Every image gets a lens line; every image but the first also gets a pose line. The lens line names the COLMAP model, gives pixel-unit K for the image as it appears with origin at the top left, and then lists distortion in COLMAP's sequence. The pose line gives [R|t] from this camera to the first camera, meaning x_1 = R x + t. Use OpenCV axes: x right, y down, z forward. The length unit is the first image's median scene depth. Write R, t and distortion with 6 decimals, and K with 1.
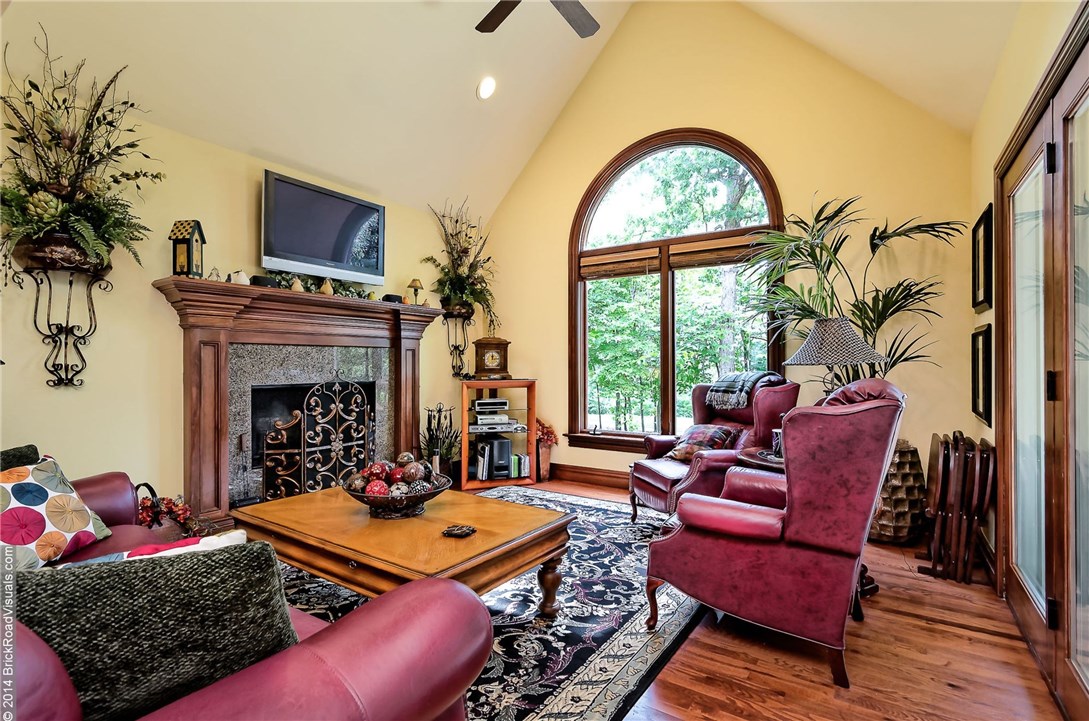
lens RADIAL K [[506.8, 0, 544.5], [0, 506.8, 360.5], [0, 0, 1]] dist [0.001807, 0.000006]
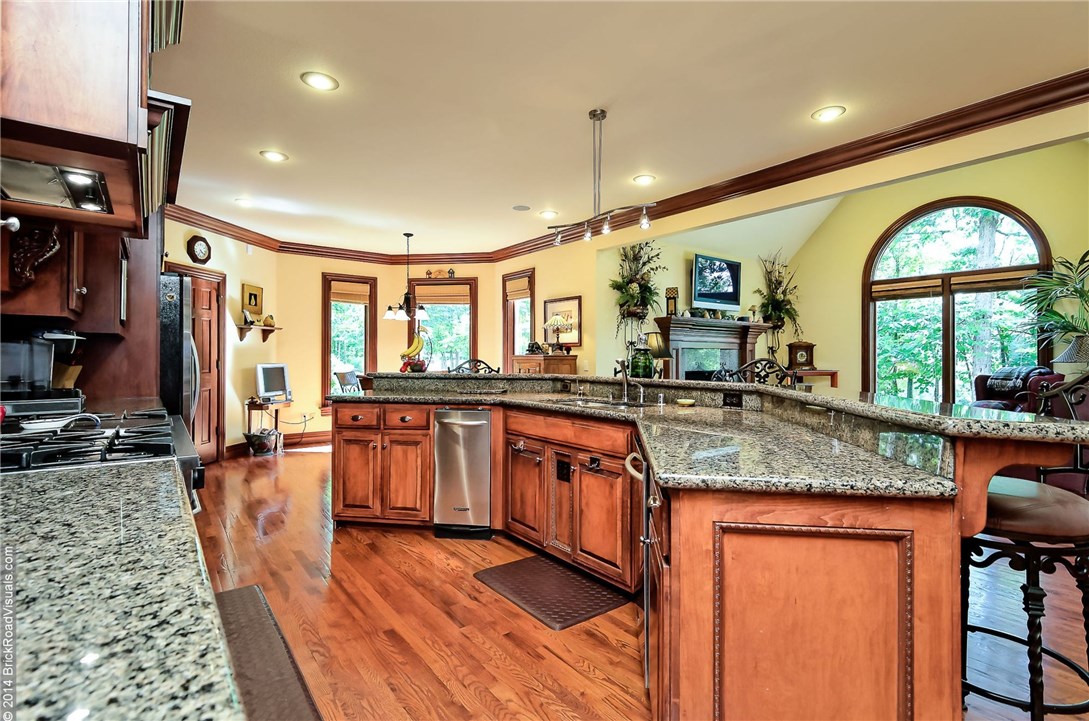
lens RADIAL K [[522.9, 0, 542.4], [0, 522.9, 355.9], [0, 0, 1]] dist [-0.000884, -0.000637]
pose [[0.944376, 0.003289, -0.328851, -0.349377], [-0.002004, 0.999989, 0.004245, -0.010322], [0.328862, -0.003350, 0.944372, -0.753750]]
